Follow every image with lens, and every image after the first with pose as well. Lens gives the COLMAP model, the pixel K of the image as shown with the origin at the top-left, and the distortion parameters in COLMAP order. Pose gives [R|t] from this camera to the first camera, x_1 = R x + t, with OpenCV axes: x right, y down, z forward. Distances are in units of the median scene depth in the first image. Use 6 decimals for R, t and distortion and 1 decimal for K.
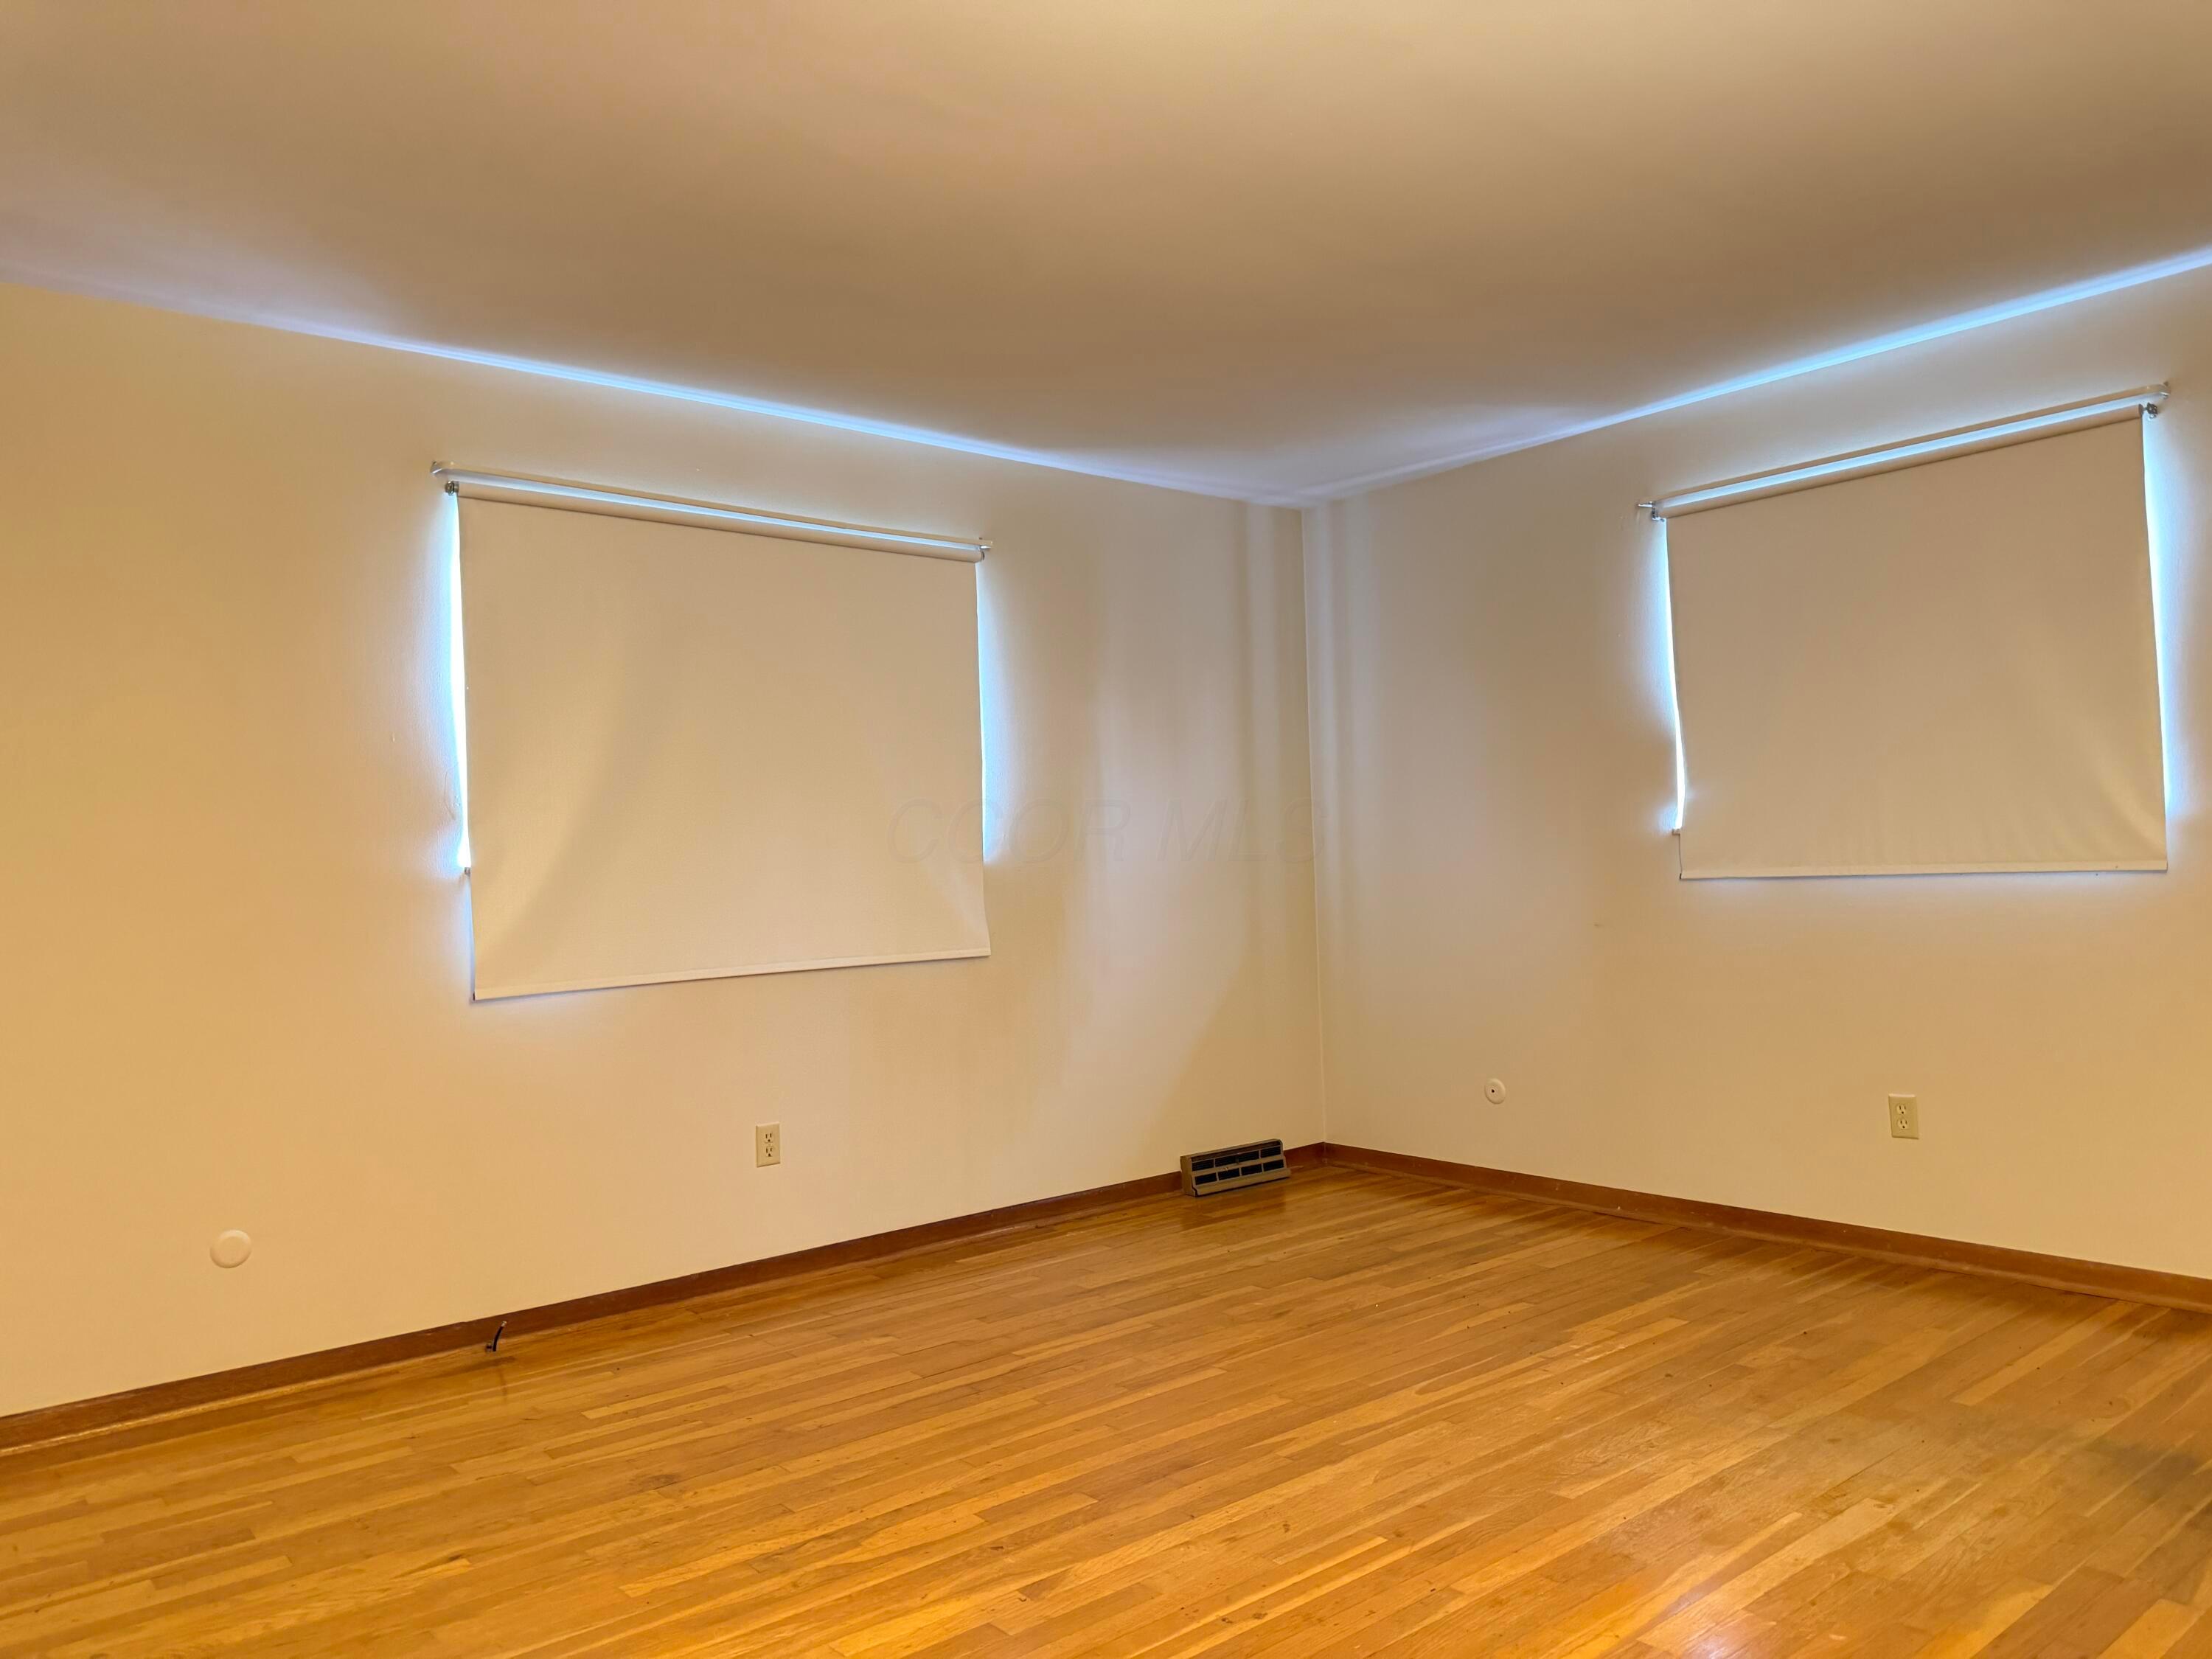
lens RADIAL K [[1558.0, 0, 1106.0], [0, 1558.0, 829.5], [0, 0, 1]] dist [-0.032612, 0.000470]
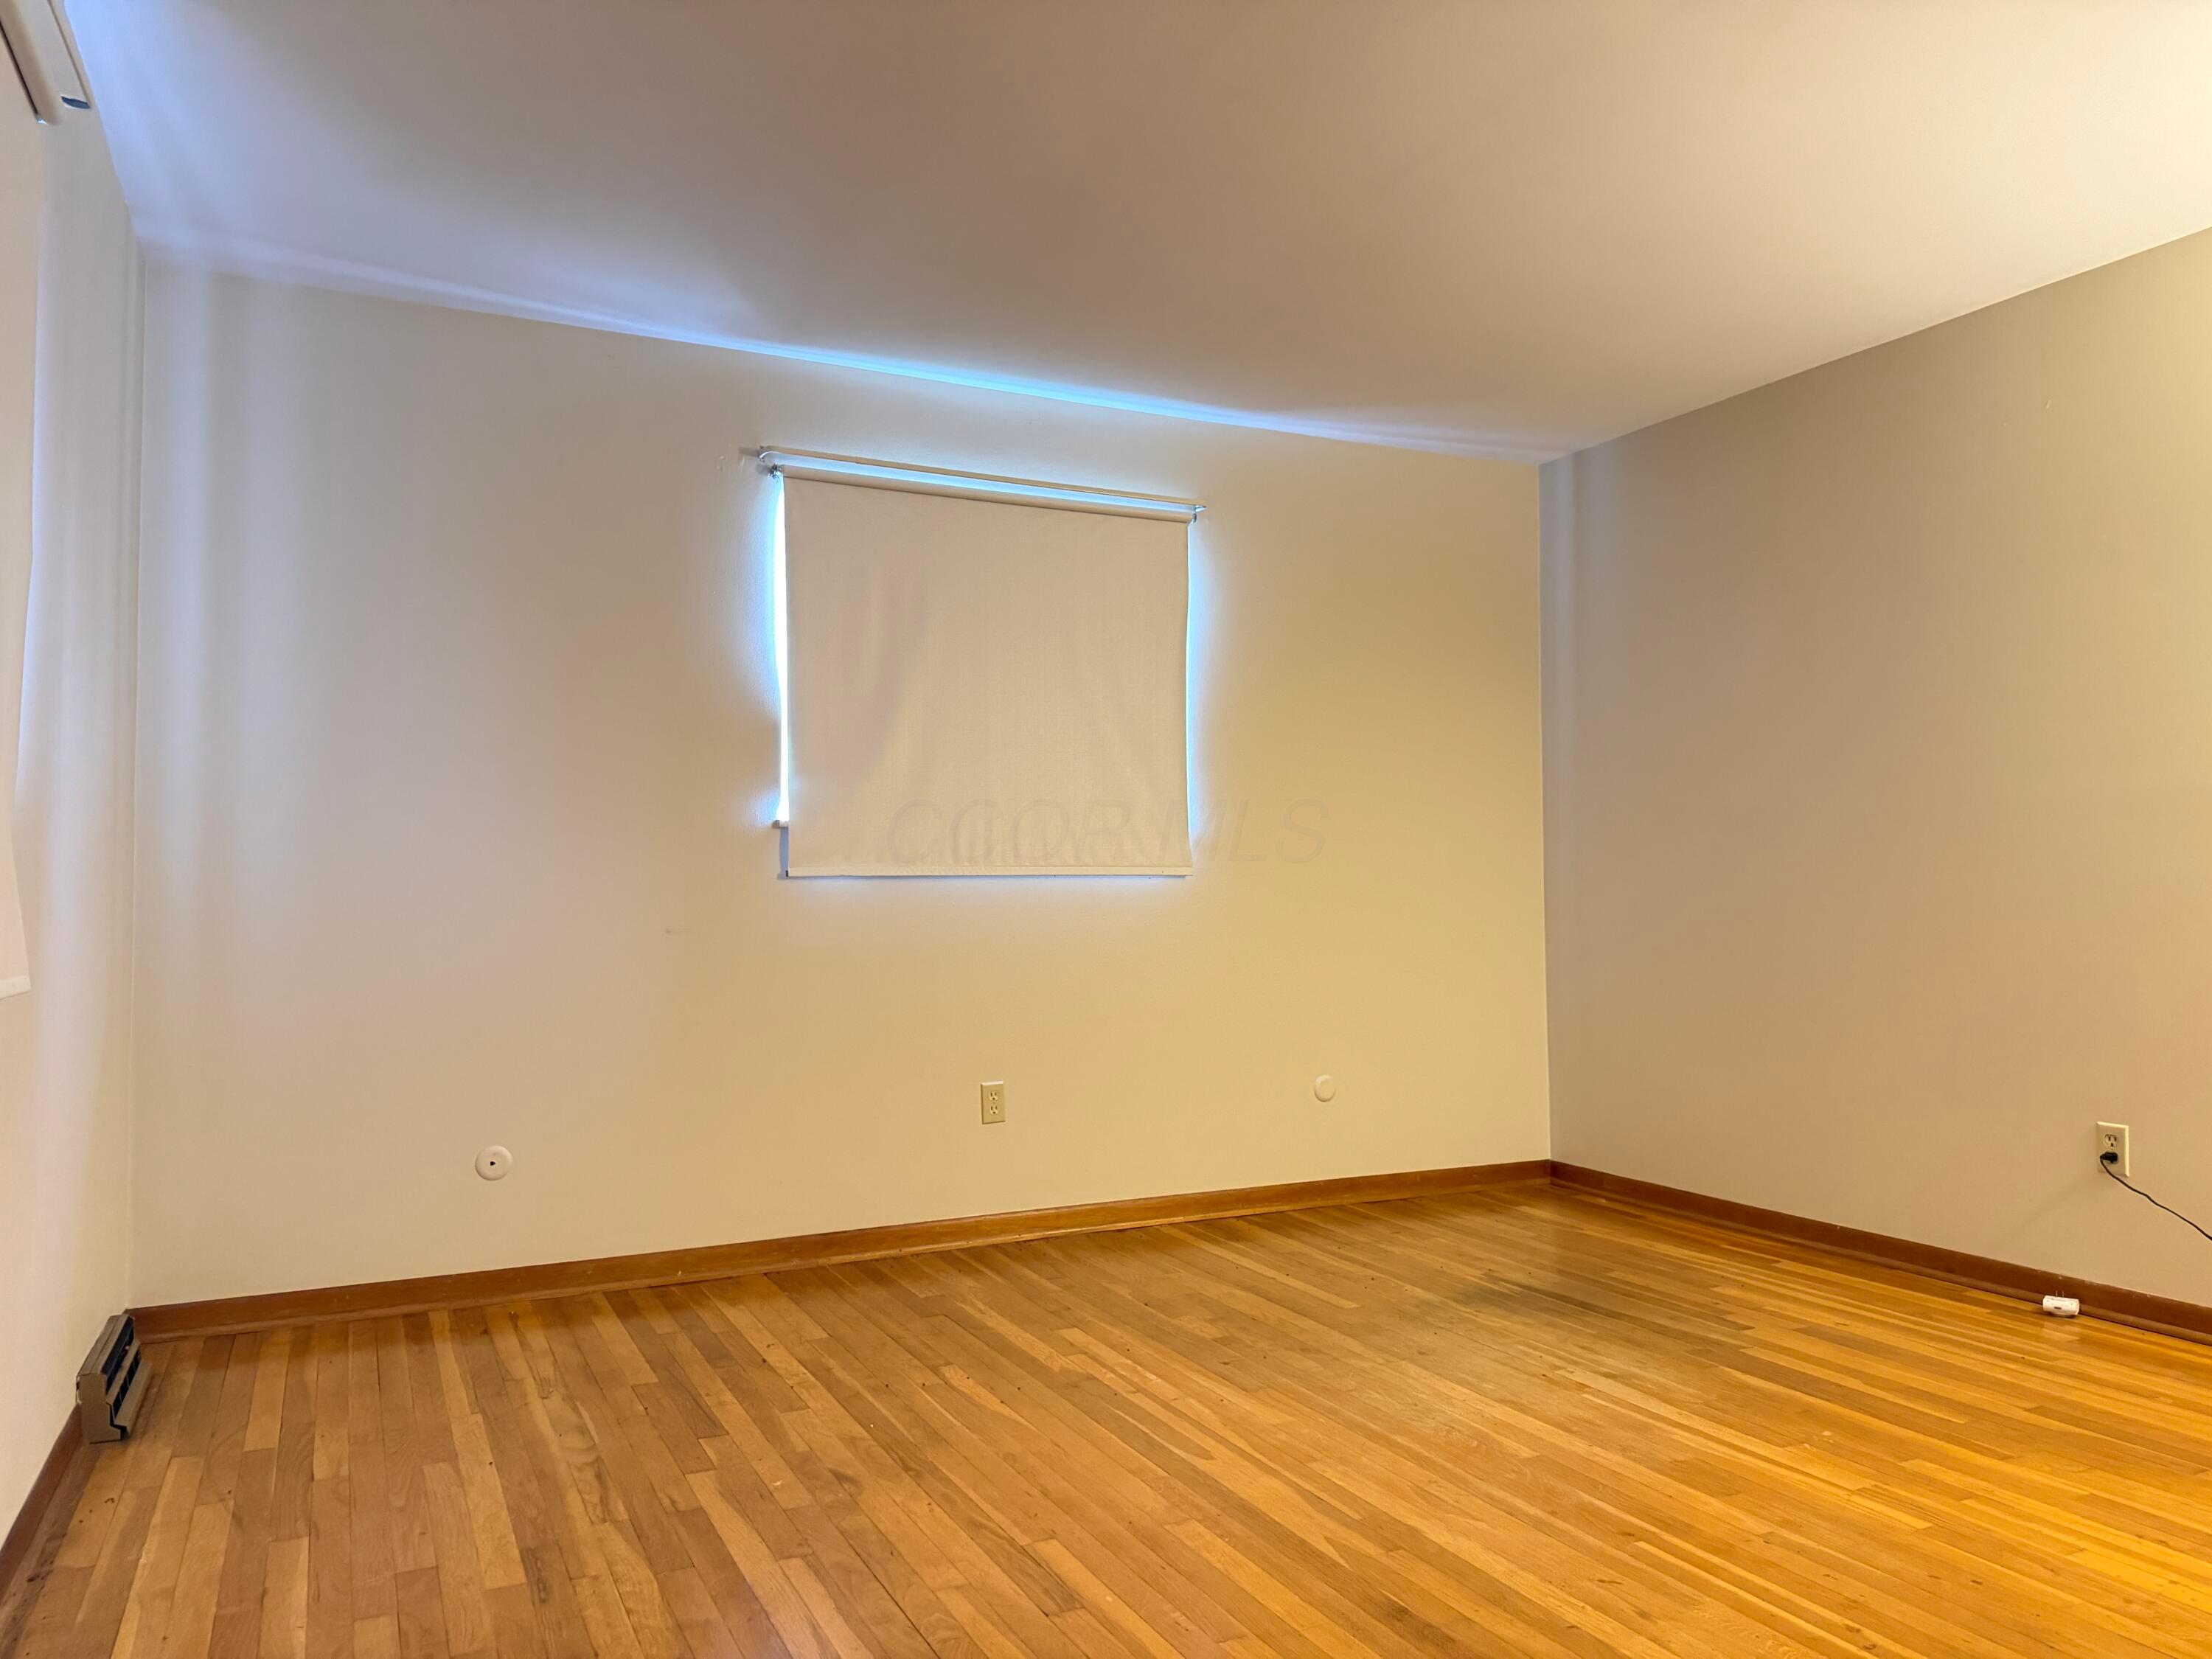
lens RADIAL K [[1566.7, 0, 1106.0], [0, 1566.7, 829.5], [0, 0, 1]] dist [0.091899, -0.123548]
pose [[0.228595, 0.058379, 0.971770, -0.705794], [-0.027988, 0.998182, -0.053382, 0.070727], [-0.973119, -0.014995, 0.229814, 0.899878]]
